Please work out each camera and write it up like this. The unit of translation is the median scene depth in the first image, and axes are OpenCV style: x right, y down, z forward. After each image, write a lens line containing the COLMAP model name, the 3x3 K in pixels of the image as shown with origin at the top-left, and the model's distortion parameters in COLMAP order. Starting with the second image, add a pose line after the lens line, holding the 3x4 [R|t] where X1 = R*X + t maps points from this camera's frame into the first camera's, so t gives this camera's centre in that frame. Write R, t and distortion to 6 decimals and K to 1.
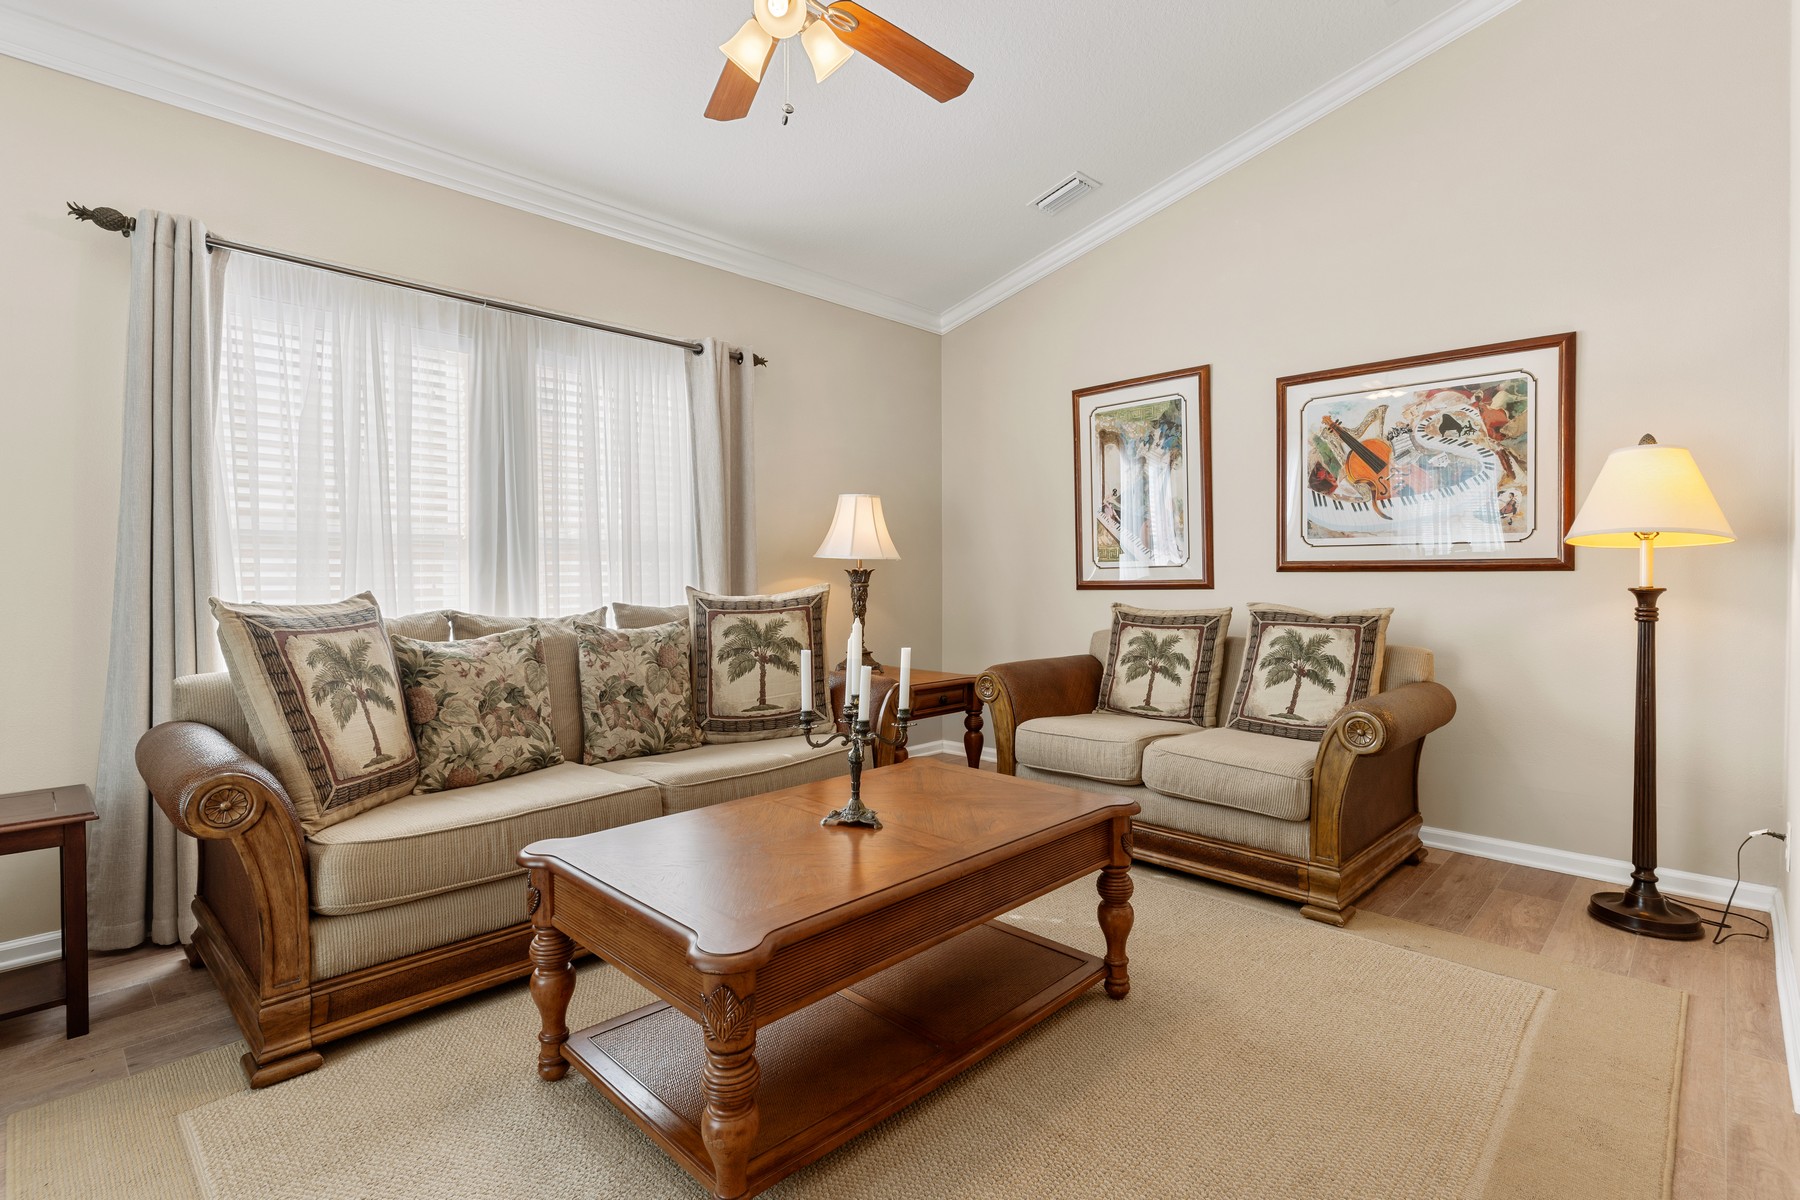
lens RADIAL K [[861.0, 0, 900.3], [0, 861.0, 582.1], [0, 0, 1]] dist [-0.003117, 0.001193]
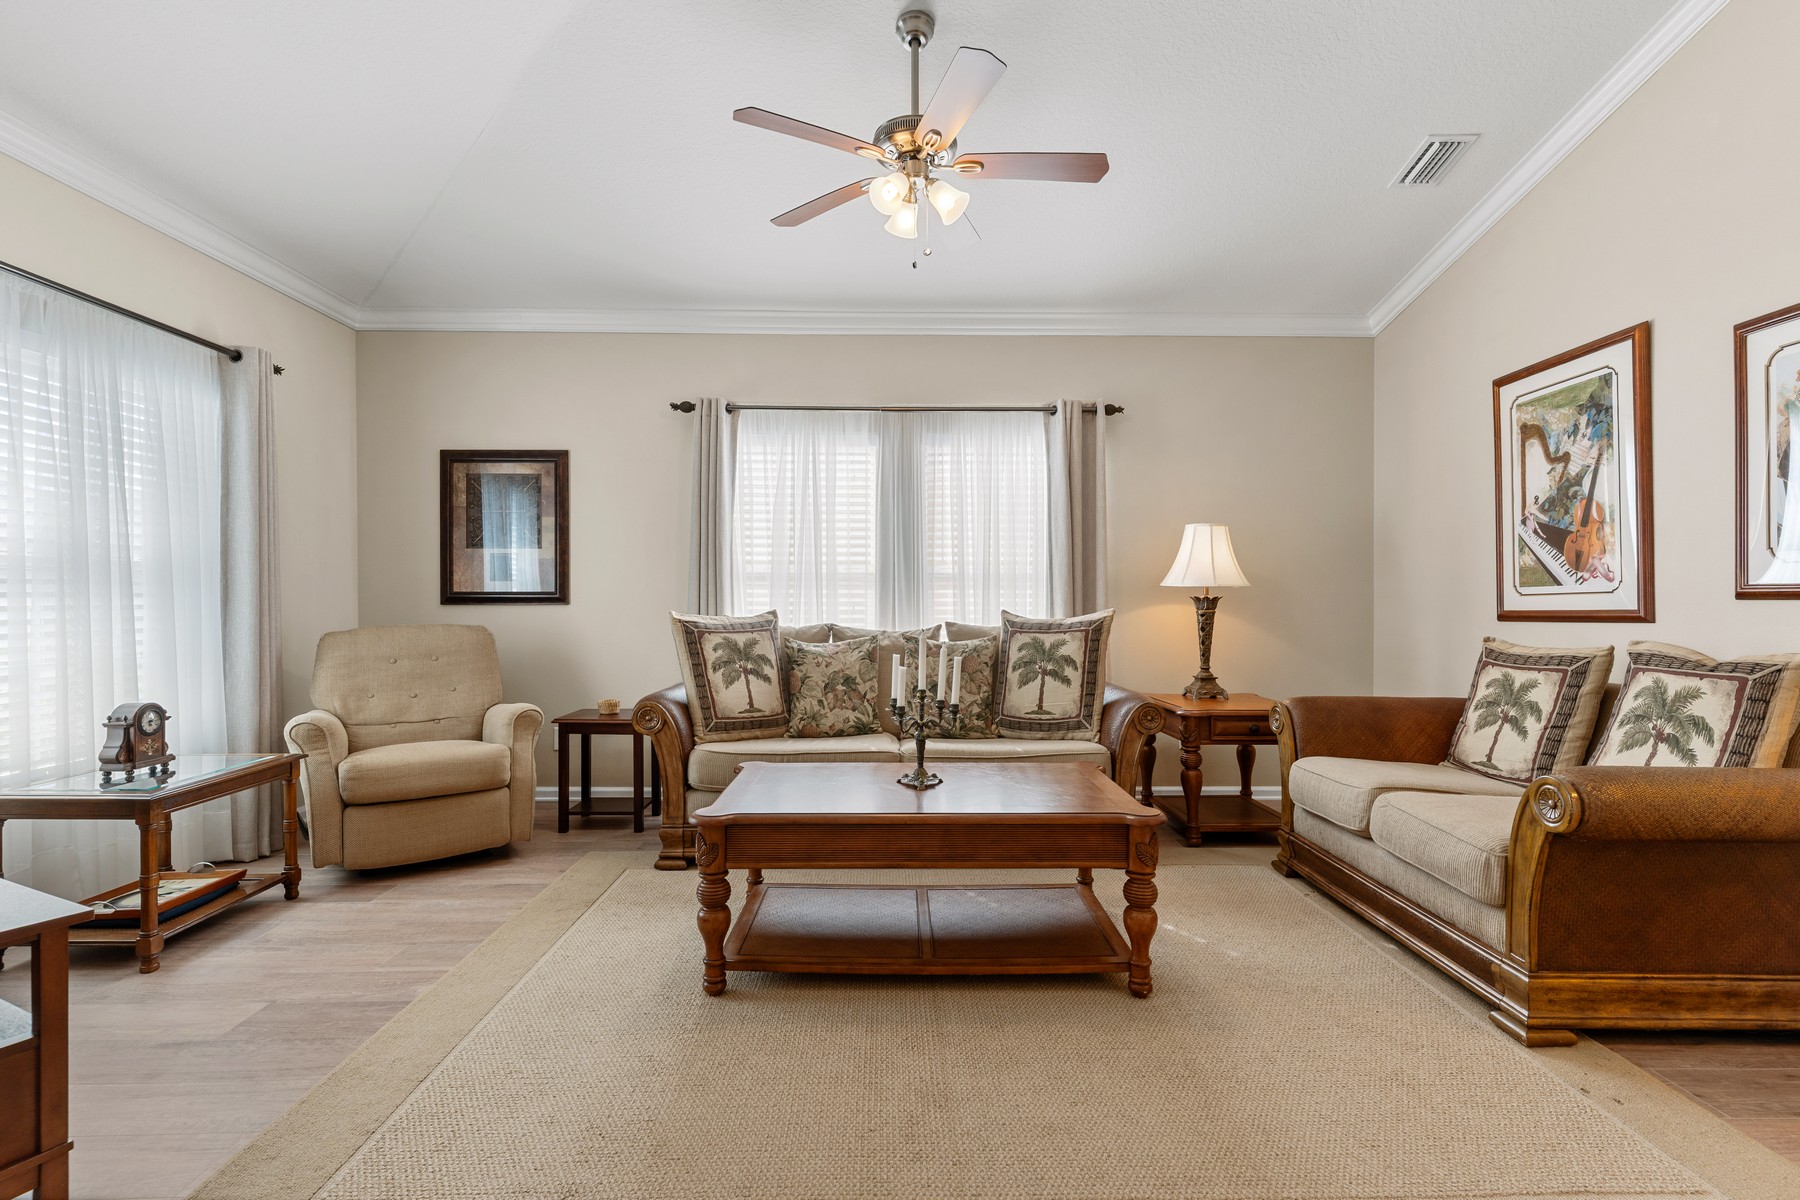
lens RADIAL K [[861.0, 0, 889.6], [0, 861.0, 601.6], [0, 0, 1]] dist [-0.003117, 0.001193]
pose [[0.699992, 0.004110, -0.714138, 0.538023], [-0.011202, 0.999924, -0.005226, 0.001173], [0.714062, 0.011658, 0.699985, 0.016720]]
